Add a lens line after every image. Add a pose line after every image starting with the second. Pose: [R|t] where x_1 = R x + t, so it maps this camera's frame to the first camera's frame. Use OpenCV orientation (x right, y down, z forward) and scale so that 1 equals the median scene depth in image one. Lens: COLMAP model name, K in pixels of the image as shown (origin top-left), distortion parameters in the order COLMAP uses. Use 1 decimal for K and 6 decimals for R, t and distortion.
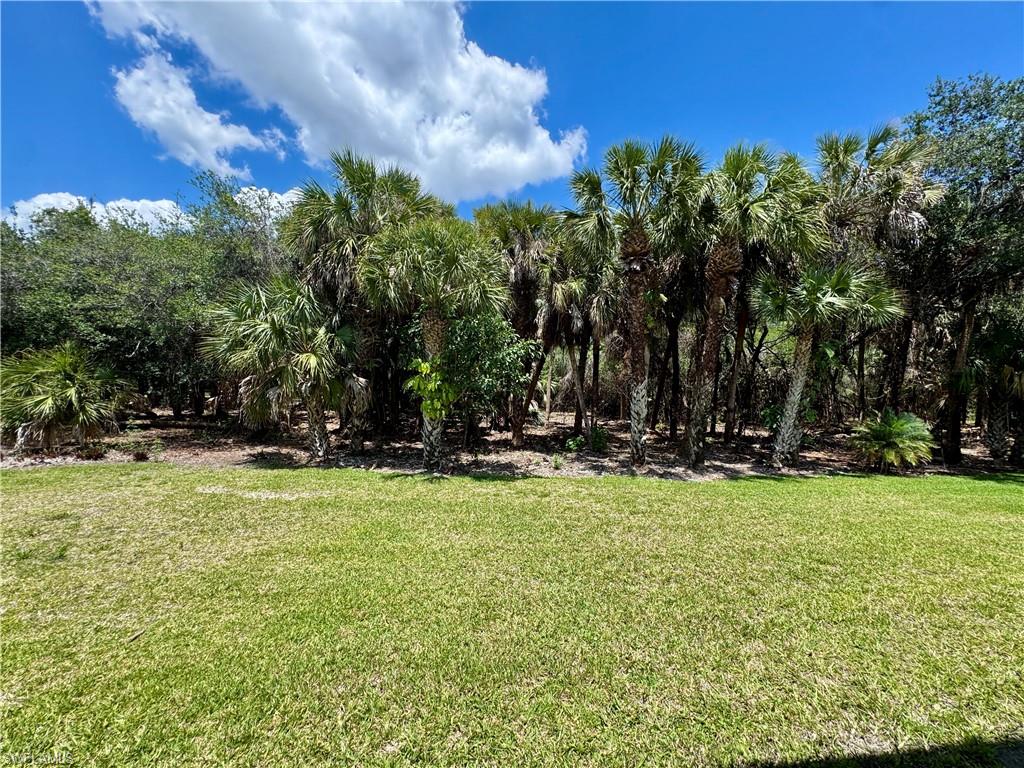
lens RADIAL K [[411.8, 0, 510.5], [0, 411.8, 384.6], [0, 0, 1]] dist [0.001552, 0.000470]
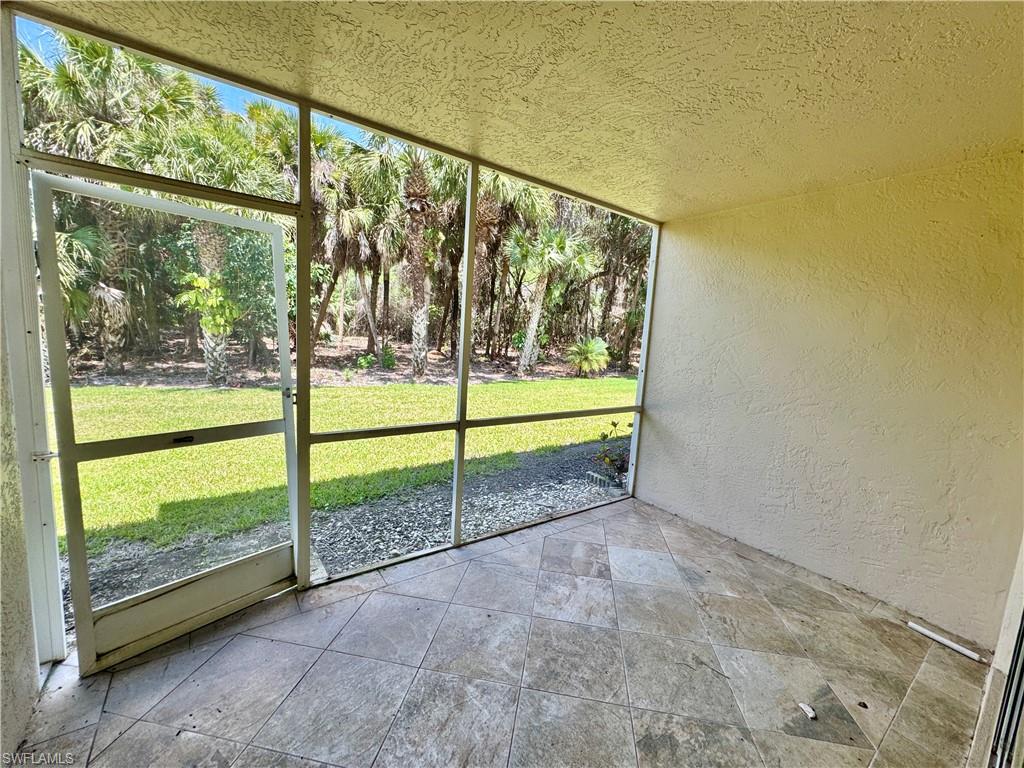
lens RADIAL K [[411.8, 0, 510.5], [0, 411.8, 384.6], [0, 0, 1]] dist [0.001552, 0.000470]
pose [[0.890982, -0.037461, 0.452490, -0.003551], [-0.042373, 0.985381, 0.165014, 0.004308], [-0.452057, -0.166198, 0.876369, -0.201570]]
